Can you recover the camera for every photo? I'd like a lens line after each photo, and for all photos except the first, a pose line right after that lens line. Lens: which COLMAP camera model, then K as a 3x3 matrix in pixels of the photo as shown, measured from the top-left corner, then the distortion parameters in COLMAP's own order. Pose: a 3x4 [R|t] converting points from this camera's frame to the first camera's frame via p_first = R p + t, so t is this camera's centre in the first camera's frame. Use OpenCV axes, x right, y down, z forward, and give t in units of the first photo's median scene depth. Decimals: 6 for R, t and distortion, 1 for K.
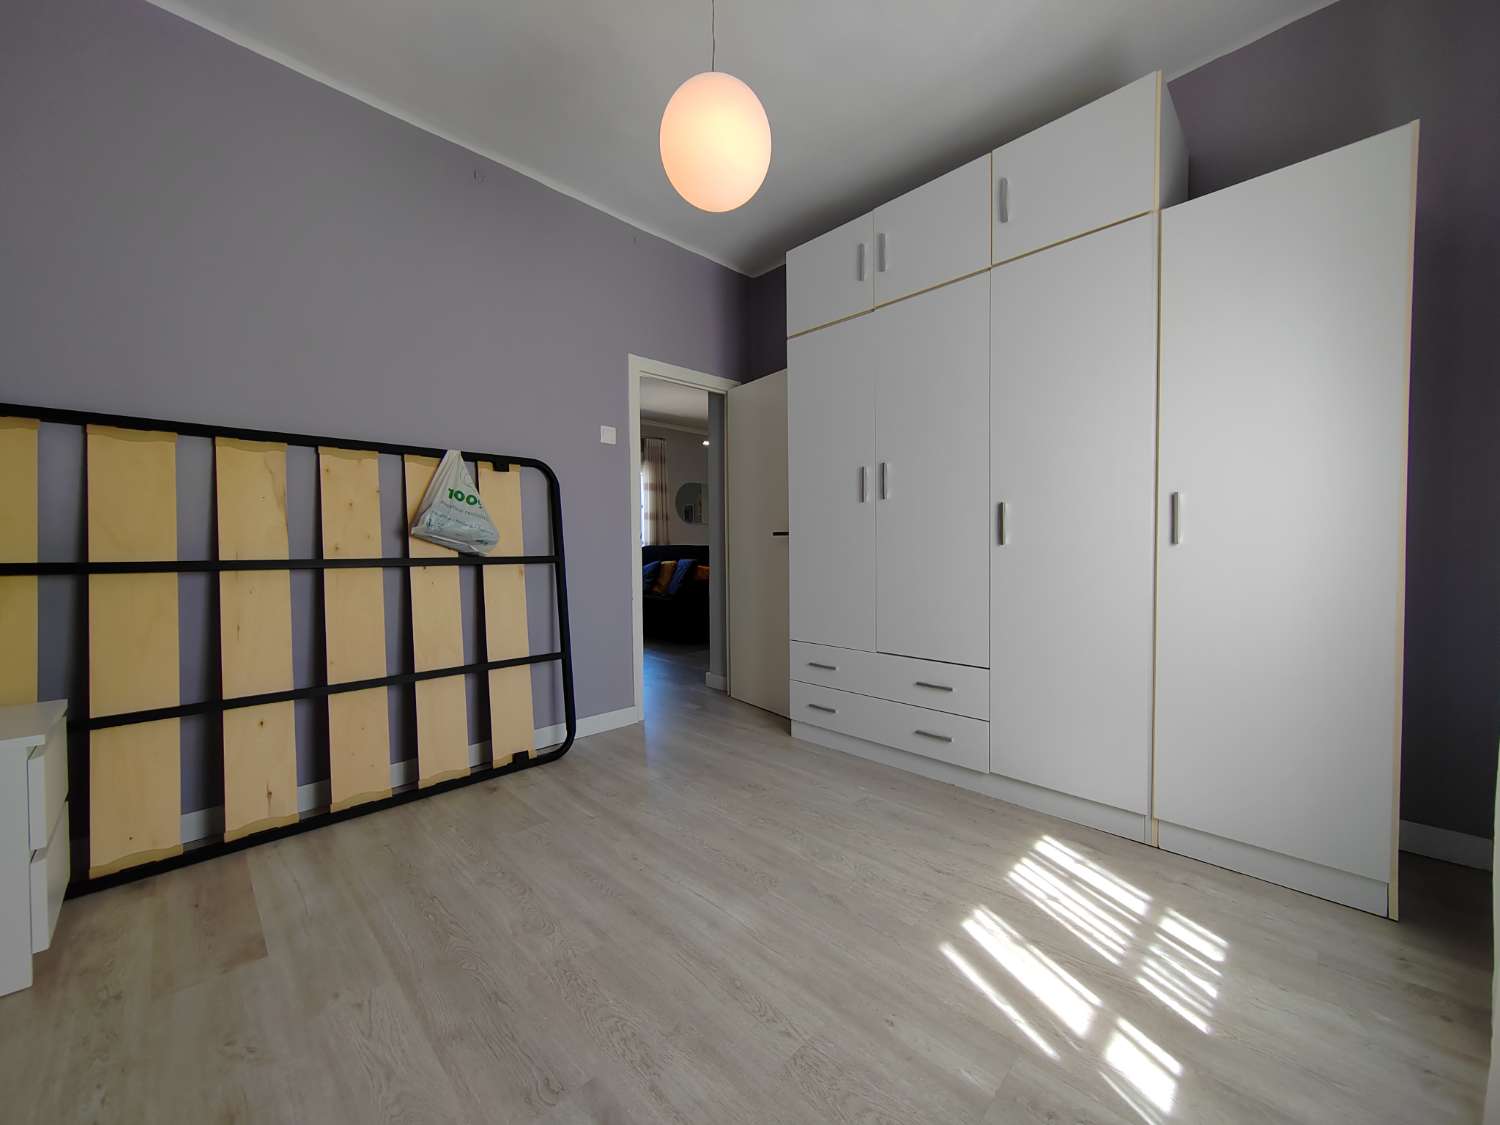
lens RADIAL K [[576.4, 0, 748.9], [0, 576.4, 562.0], [0, 0, 1]] dist [0.001432, -0.000075]
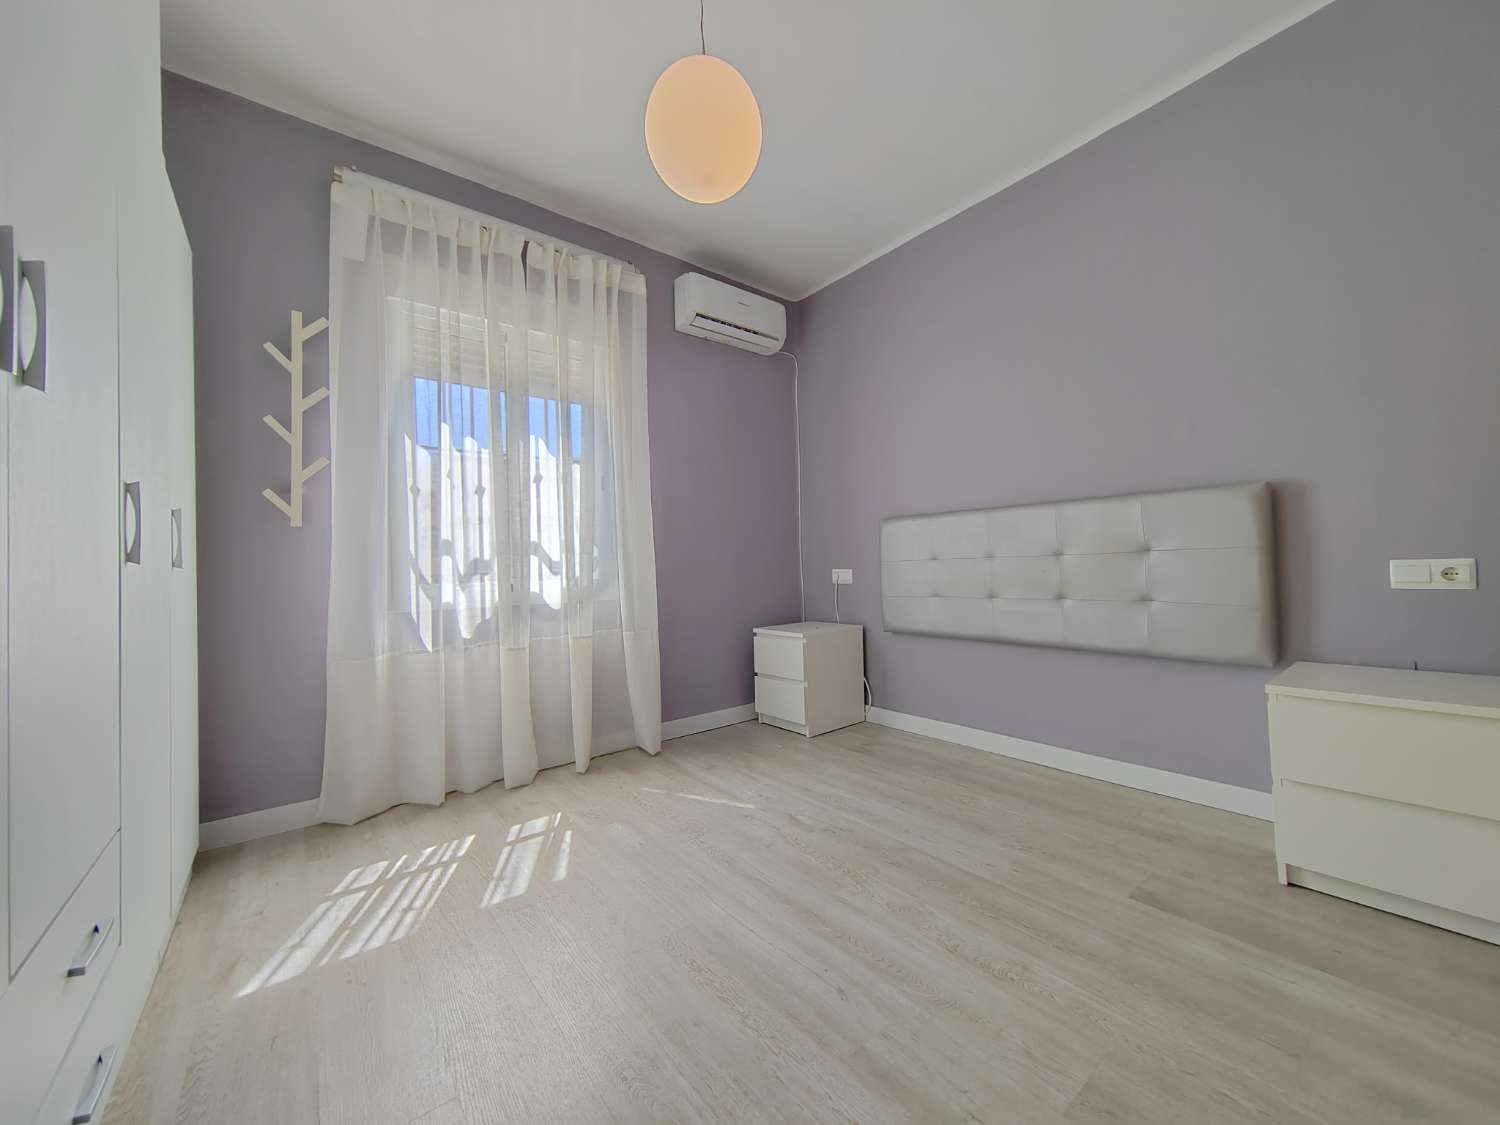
lens RADIAL K [[576.4, 0, 748.8], [0, 576.4, 557.0], [0, 0, 1]] dist [0.001432, -0.000075]
pose [[-0.993283, 0.035348, 0.110181, -0.225426], [0.036868, 0.999251, 0.011790, -0.033355], [-0.109682, 0.015773, -0.993842, 2.102604]]
